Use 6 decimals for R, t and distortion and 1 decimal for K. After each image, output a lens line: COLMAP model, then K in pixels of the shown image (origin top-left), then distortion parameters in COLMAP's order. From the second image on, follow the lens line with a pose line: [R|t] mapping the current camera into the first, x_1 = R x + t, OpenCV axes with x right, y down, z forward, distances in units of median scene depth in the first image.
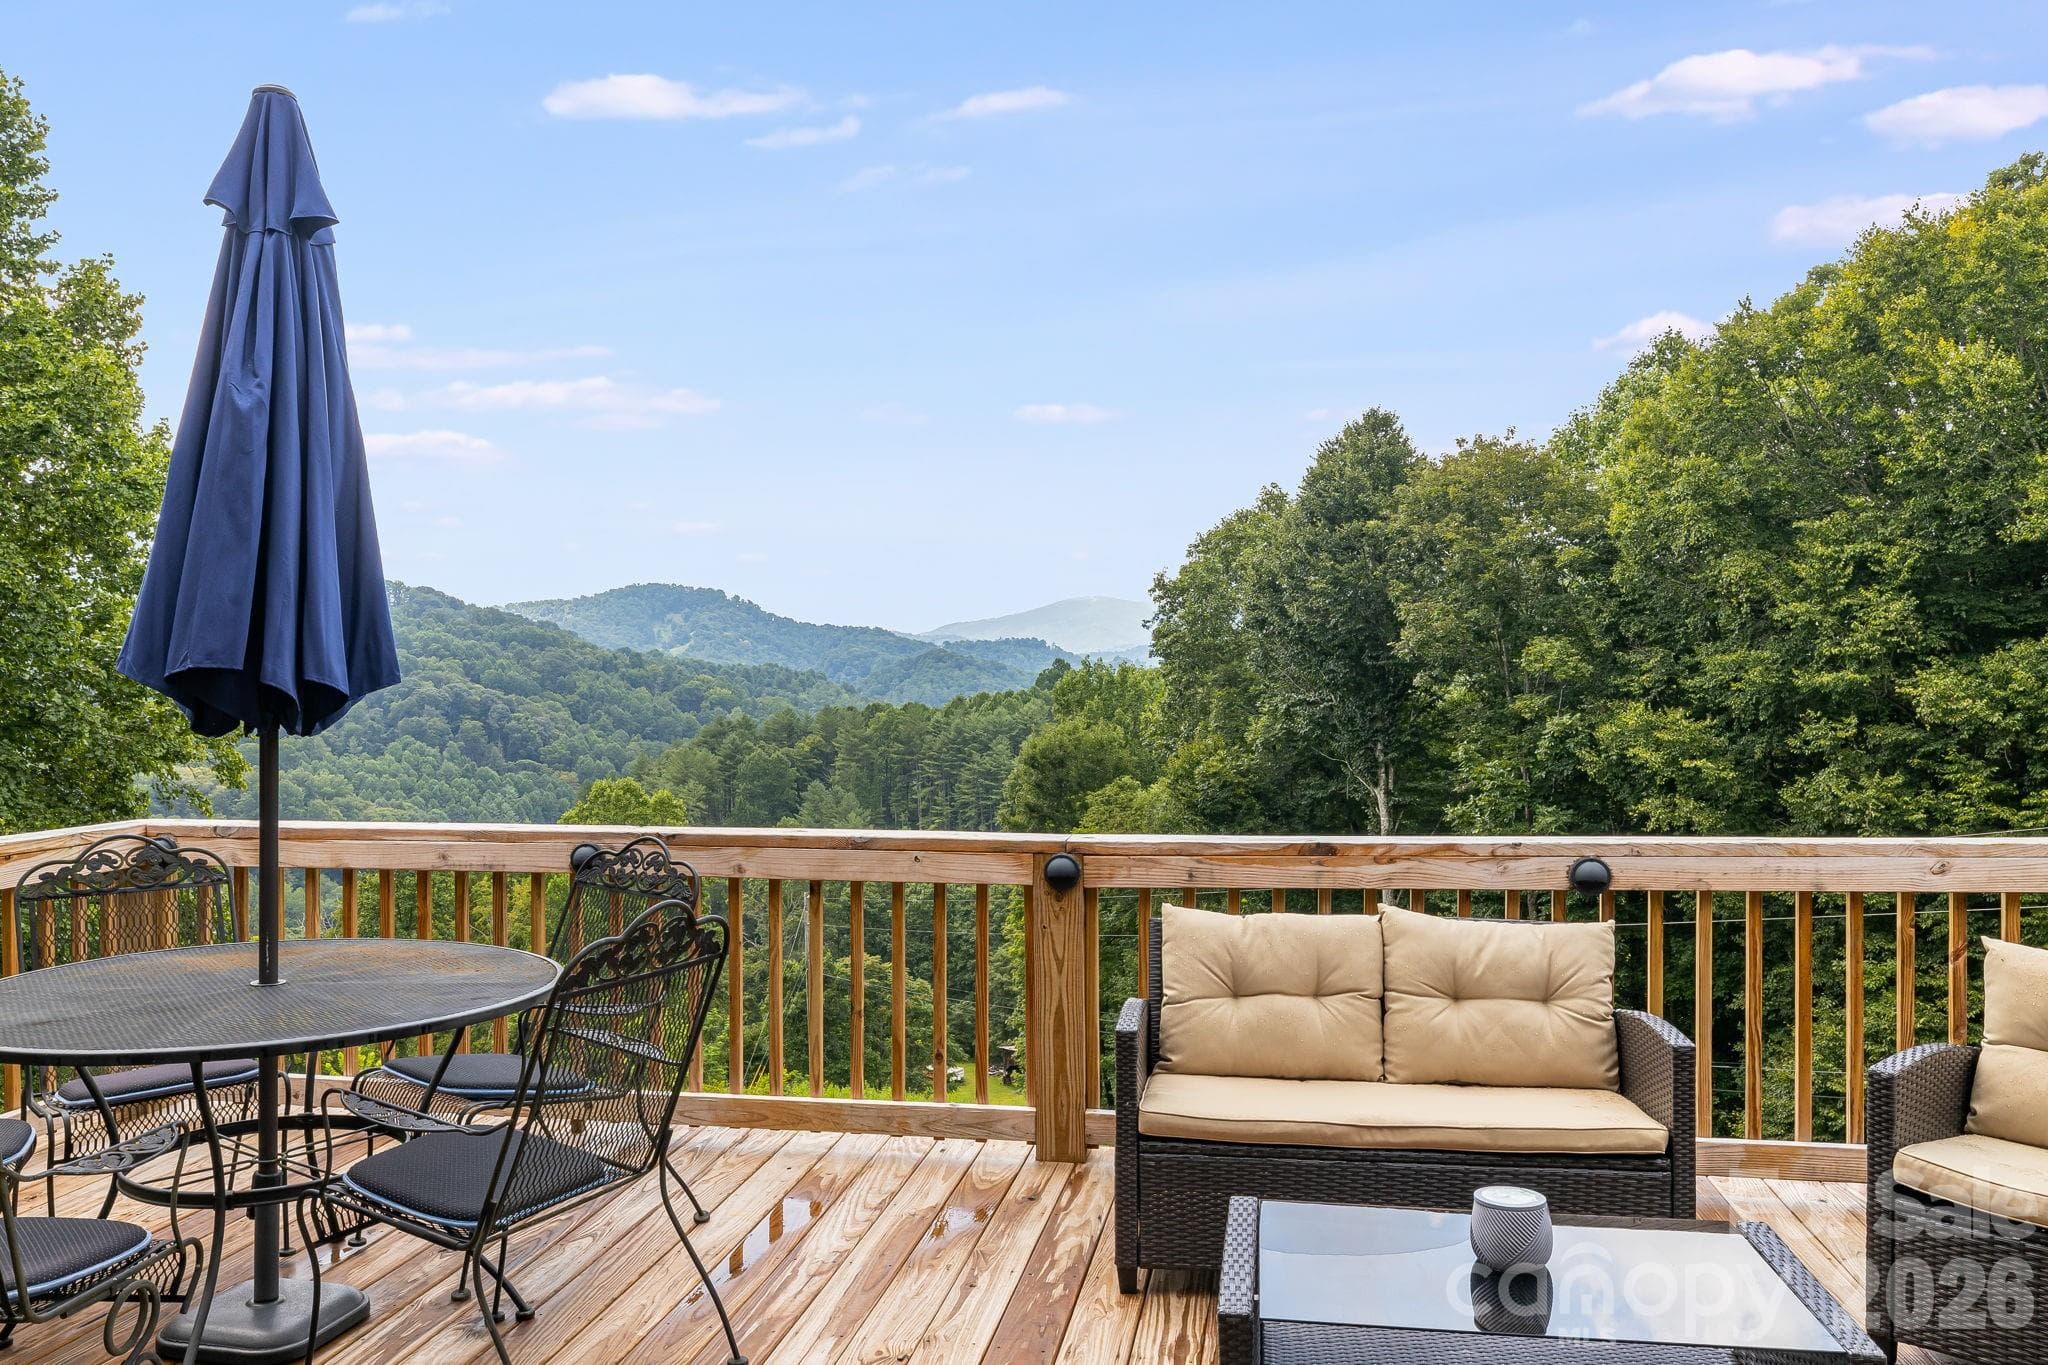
lens RADIAL K [[1551.9, 0, 1018.6], [0, 1551.9, 700.0], [0, 0, 1]] dist [0.003045, -0.013028]
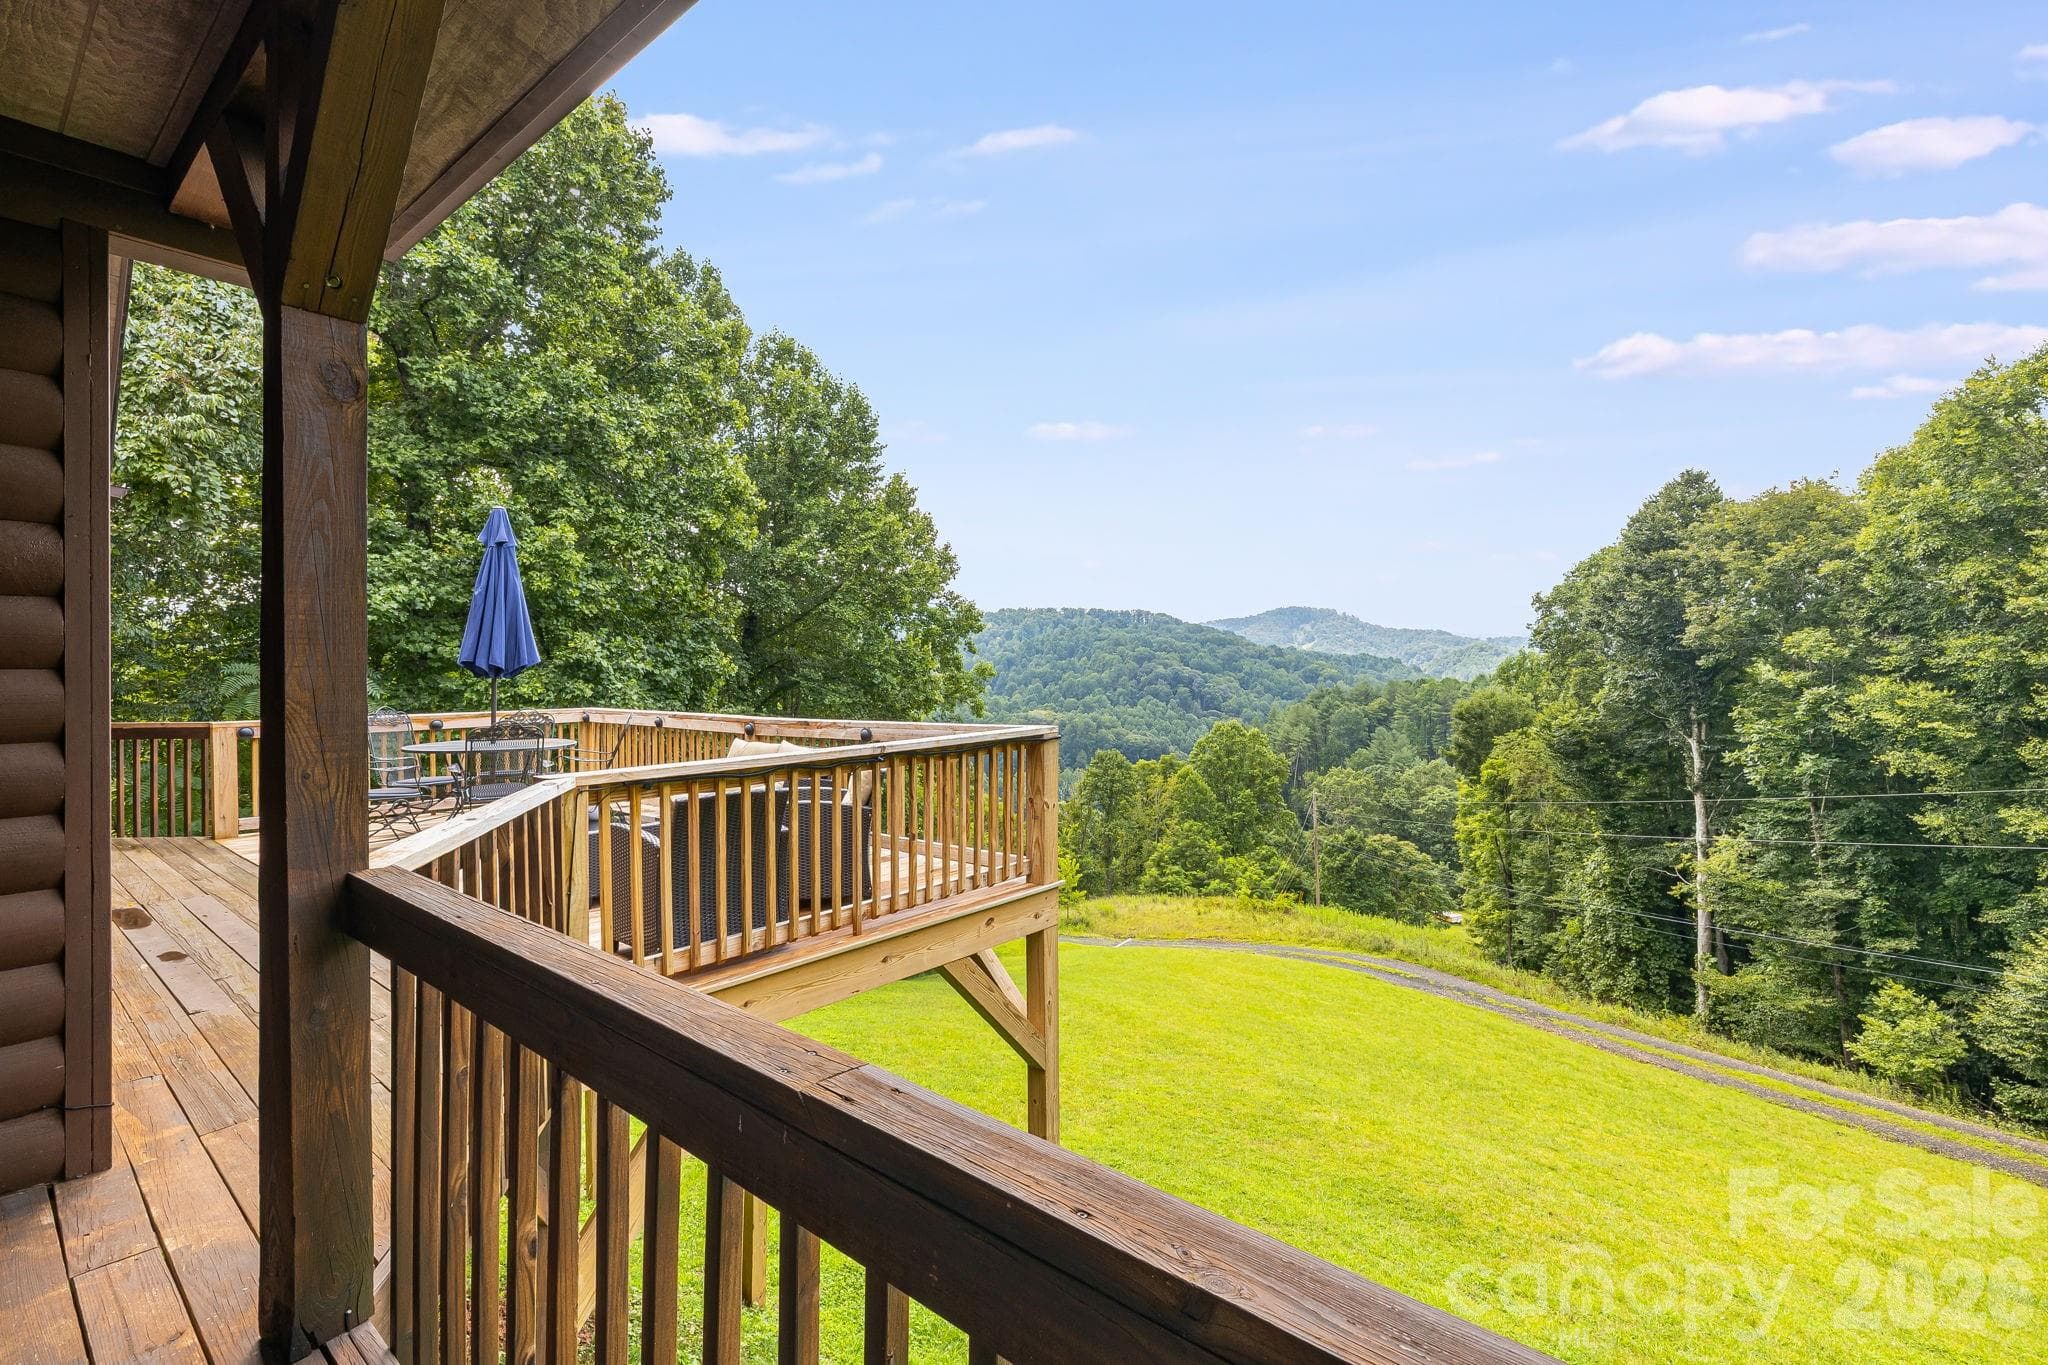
lens RADIAL K [[914.4, 0, 1018.0], [0, 914.4, 670.2], [0, 0, 1]] dist [-0.008235, 0.004323]
pose [[0.867566, -0.001446, -0.497321, 0.165379], [-0.001729, 0.999981, -0.005924, 0.001298], [0.497320, 0.006000, 0.867547, -0.029058]]
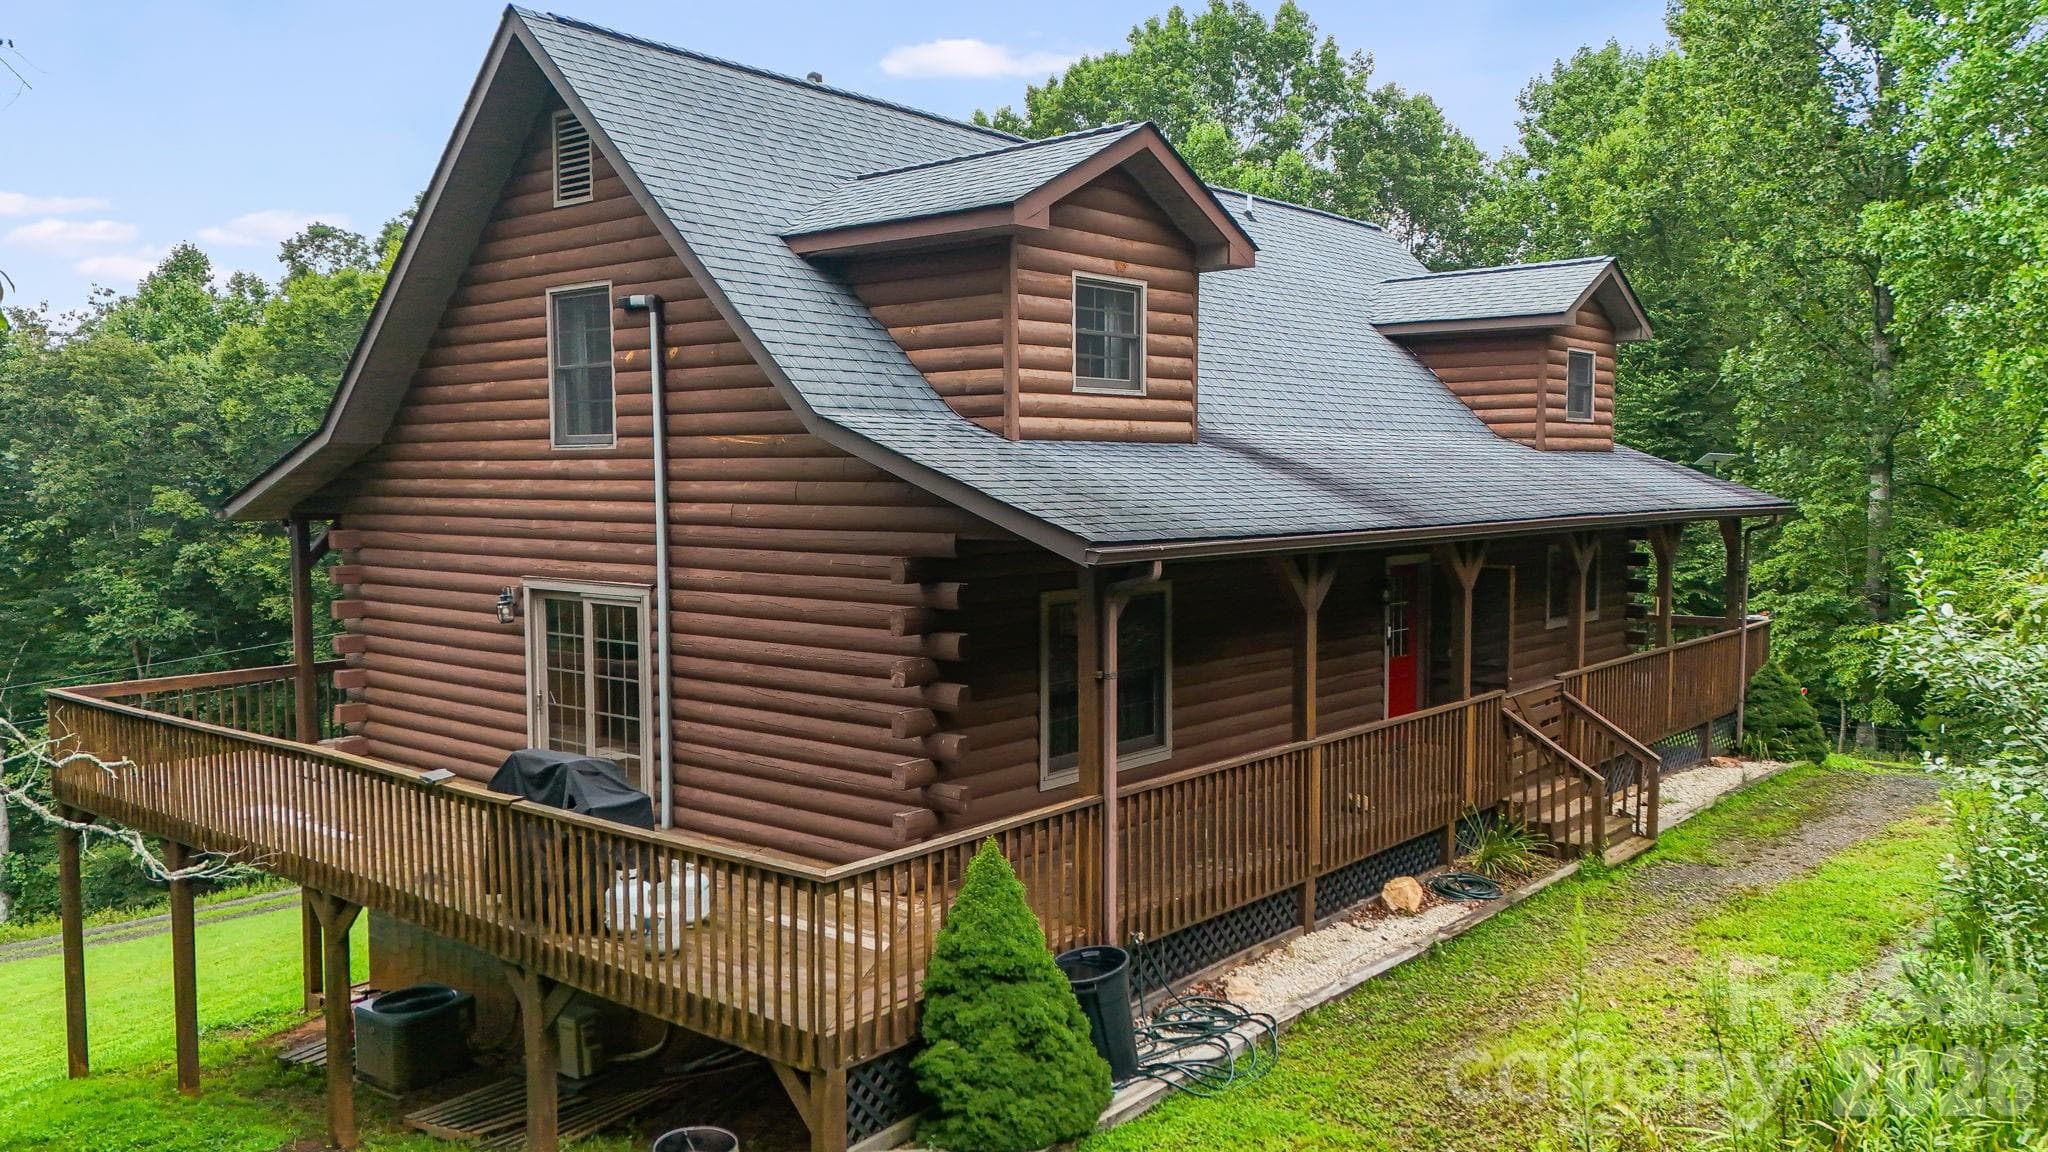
lens RADIAL K [[1563.5, 0, 1025.6], [0, 1563.5, 581.2], [0, 0, 1]] dist [0.012427, 0.003371]
pose [[0.490072, -0.066447, 0.869146, -0.608840], [0.010886, 0.997479, 0.070119, -0.056978], [-0.871614, -0.024902, 0.489560, -0.423510]]
